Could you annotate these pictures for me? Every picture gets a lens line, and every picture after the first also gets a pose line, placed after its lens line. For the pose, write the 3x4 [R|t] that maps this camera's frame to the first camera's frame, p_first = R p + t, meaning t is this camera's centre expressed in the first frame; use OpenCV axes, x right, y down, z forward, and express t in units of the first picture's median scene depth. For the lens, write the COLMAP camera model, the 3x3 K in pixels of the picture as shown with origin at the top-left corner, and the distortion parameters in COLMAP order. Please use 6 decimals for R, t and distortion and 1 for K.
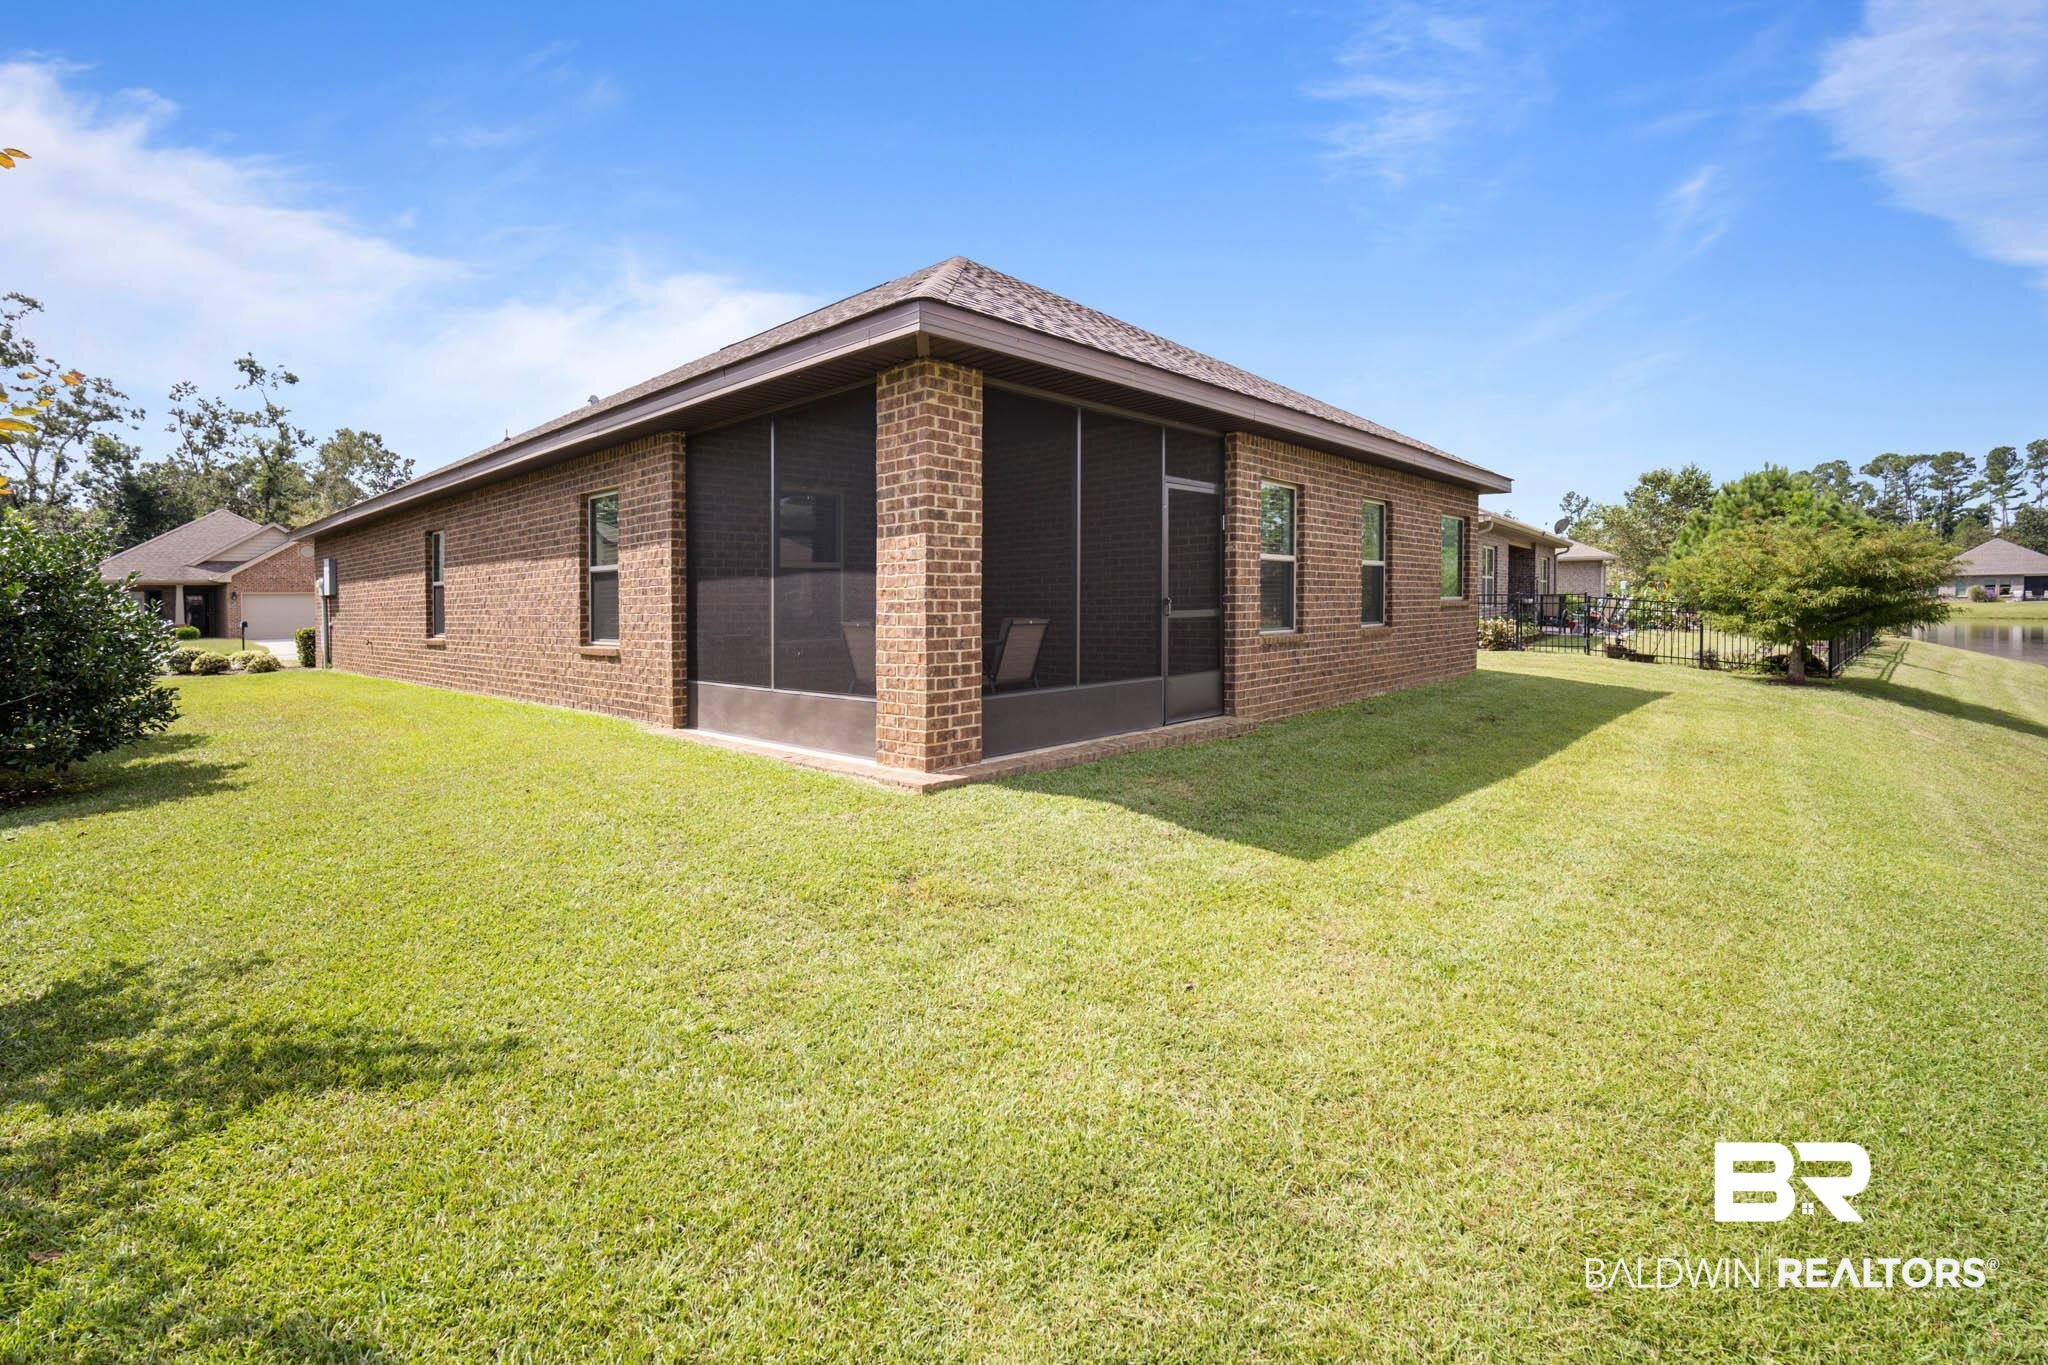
lens RADIAL K [[922.9, 0, 1012.5], [0, 922.9, 673.8], [0, 0, 1]] dist [-0.002739, 0.001220]
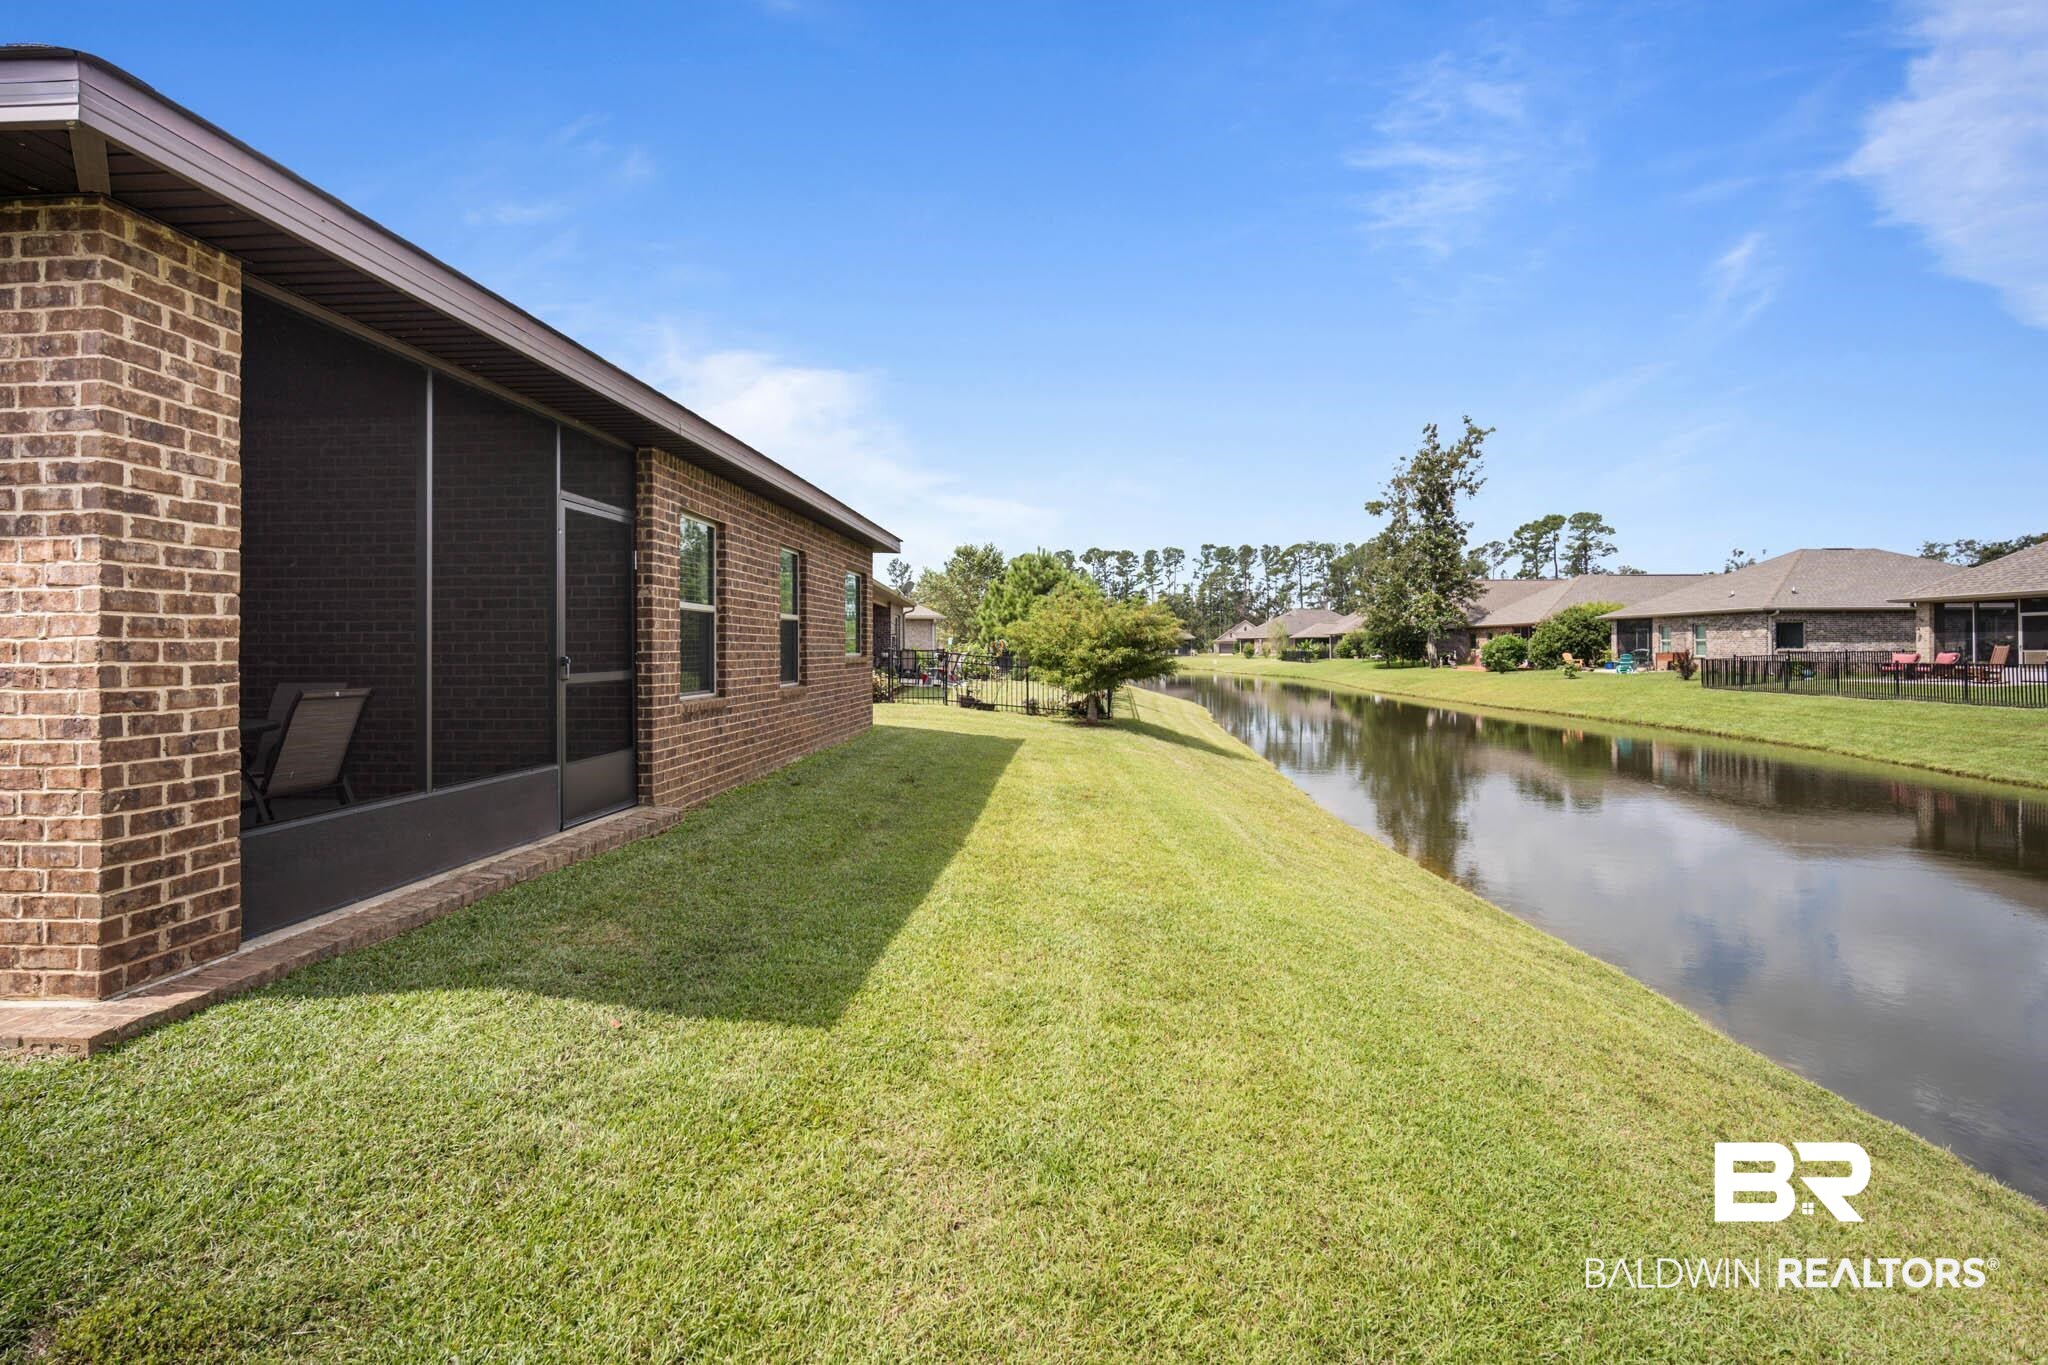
lens RADIAL K [[922.9, 0, 1012.5], [0, 922.9, 673.8], [0, 0, 1]] dist [-0.002739, 0.001220]
pose [[0.778406, -0.004321, 0.627746, -0.014731], [0.037618, 0.998500, -0.039773, -0.025310], [-0.626633, 0.054574, 0.777401, 0.202765]]
